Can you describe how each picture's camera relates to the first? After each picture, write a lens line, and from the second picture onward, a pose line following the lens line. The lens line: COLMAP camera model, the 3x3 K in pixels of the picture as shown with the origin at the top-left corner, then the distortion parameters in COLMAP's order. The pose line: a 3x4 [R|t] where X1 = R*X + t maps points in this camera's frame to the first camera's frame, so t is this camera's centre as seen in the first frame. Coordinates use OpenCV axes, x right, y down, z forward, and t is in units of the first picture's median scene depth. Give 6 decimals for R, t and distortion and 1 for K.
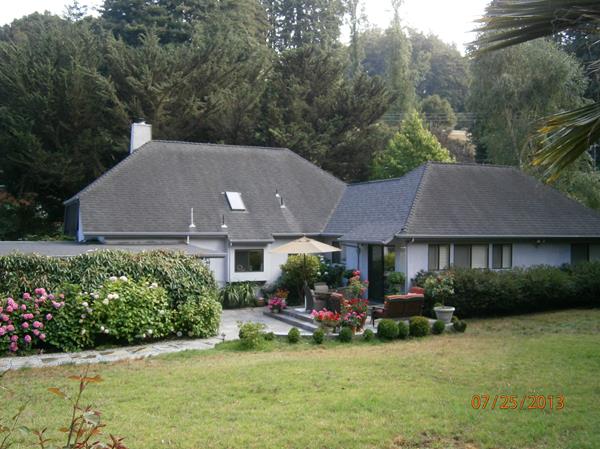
lens RADIAL K [[640.4, 0, 296.4], [0, 640.4, 229.1], [0, 0, 1]] dist [-0.006854, 0.000000]
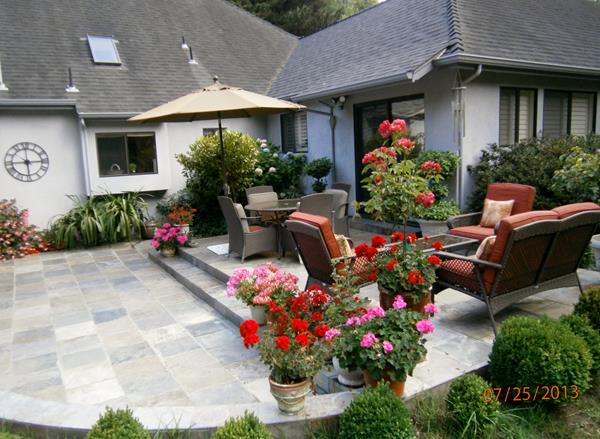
lens RADIAL K [[471.9, 0, 302.2], [0, 471.9, 234.1], [0, 0, 1]] dist [-0.063990, 0.023045]
pose [[0.993630, -0.058806, 0.096132, 0.030207], [0.041662, 0.984303, 0.171501, 0.055353], [-0.104708, -0.166404, 0.980483, 0.603835]]
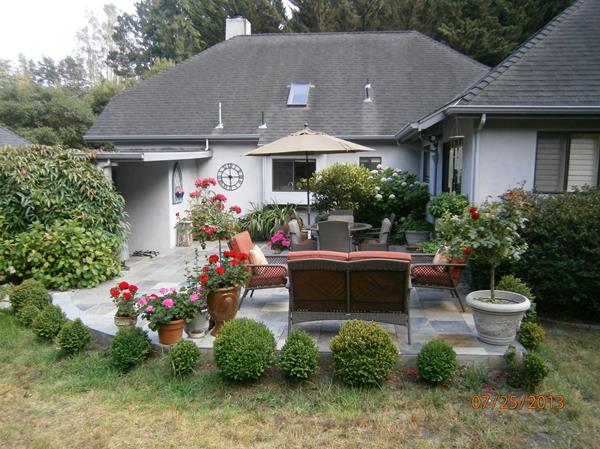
lens RADIAL K [[471.9, 0, 304.7], [0, 471.9, 221.5], [0, 0, 1]] dist [-0.063990, 0.023045]
pose [[0.858060, 0.060977, -0.509917, 0.205415], [-0.006440, 0.994125, 0.108042, 0.044600], [0.513510, -0.089422, 0.853412, 0.576651]]
